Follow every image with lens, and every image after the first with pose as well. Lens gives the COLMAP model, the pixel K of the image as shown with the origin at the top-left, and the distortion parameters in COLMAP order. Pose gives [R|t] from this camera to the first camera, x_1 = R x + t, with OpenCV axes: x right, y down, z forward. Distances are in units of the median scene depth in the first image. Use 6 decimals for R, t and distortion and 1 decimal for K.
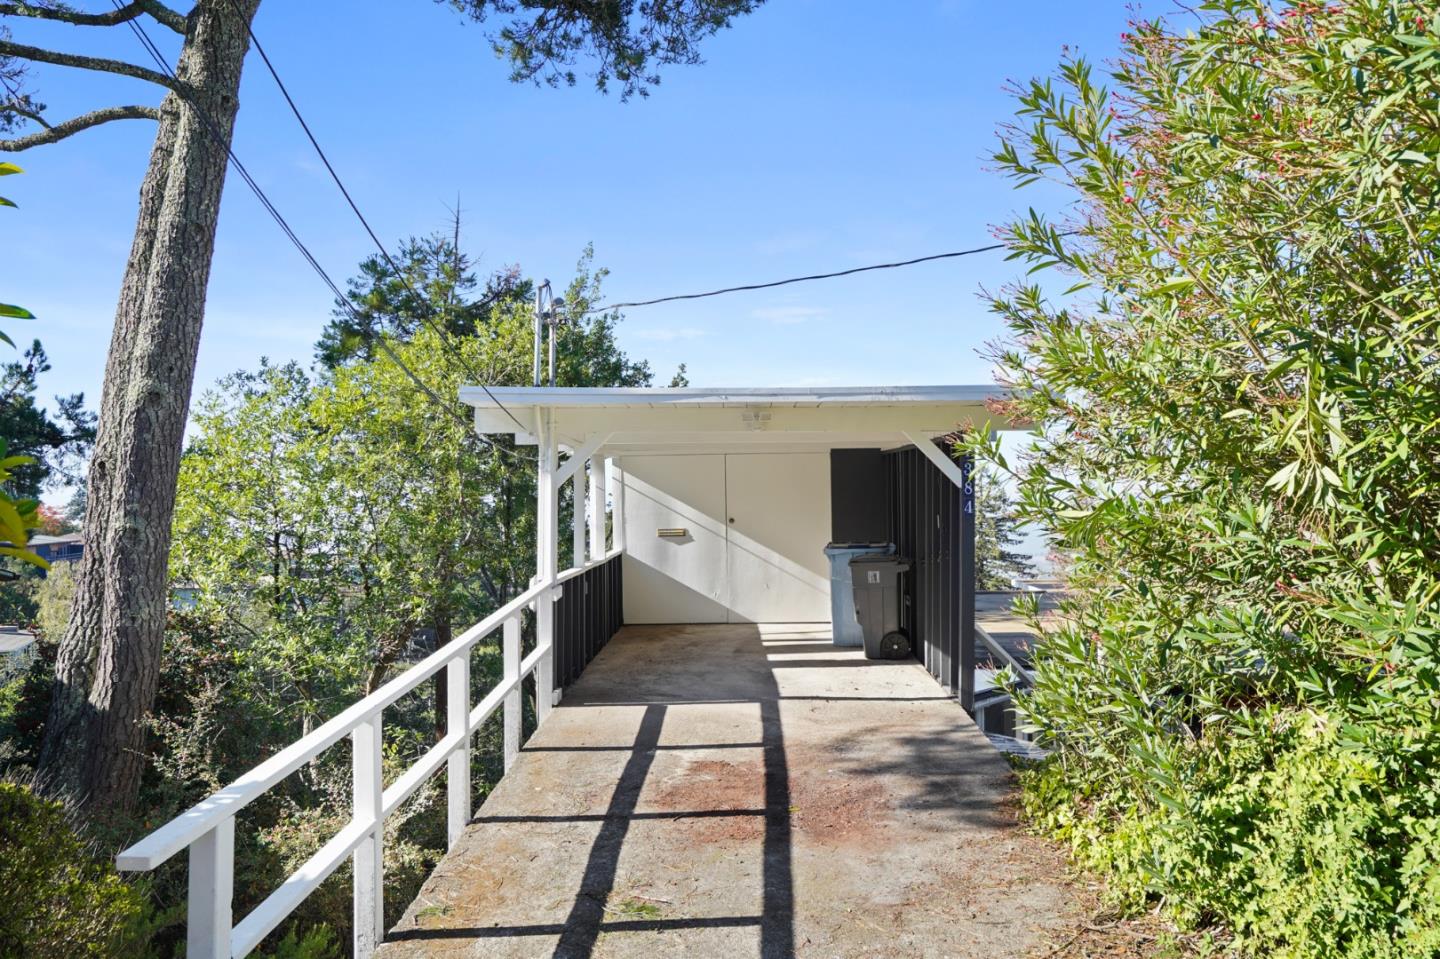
lens RADIAL K [[1147.1, 0, 698.2], [0, 1147.1, 459.8], [0, 0, 1]] dist [-0.001519, -0.001728]
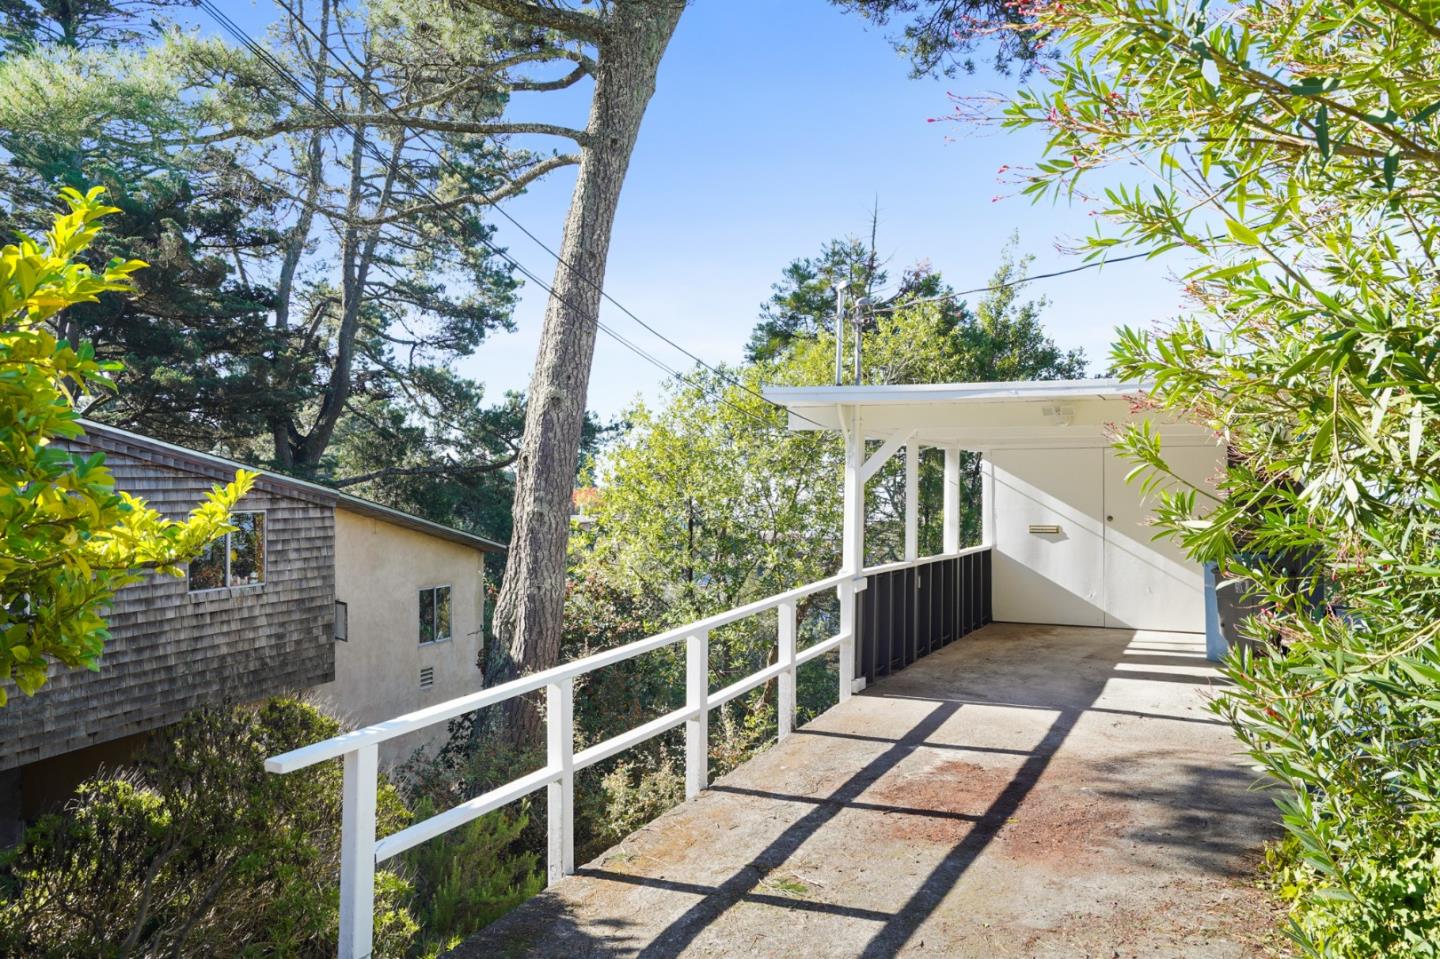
lens RADIAL K [[1147.1, 0, 698.2], [0, 1147.1, 459.8], [0, 0, 1]] dist [-0.001519, -0.001728]
pose [[0.887085, 0.003283, -0.461595, 0.164397], [0.002106, 0.999936, 0.011159, -0.006212], [0.461602, -0.010871, 0.887021, 0.013275]]
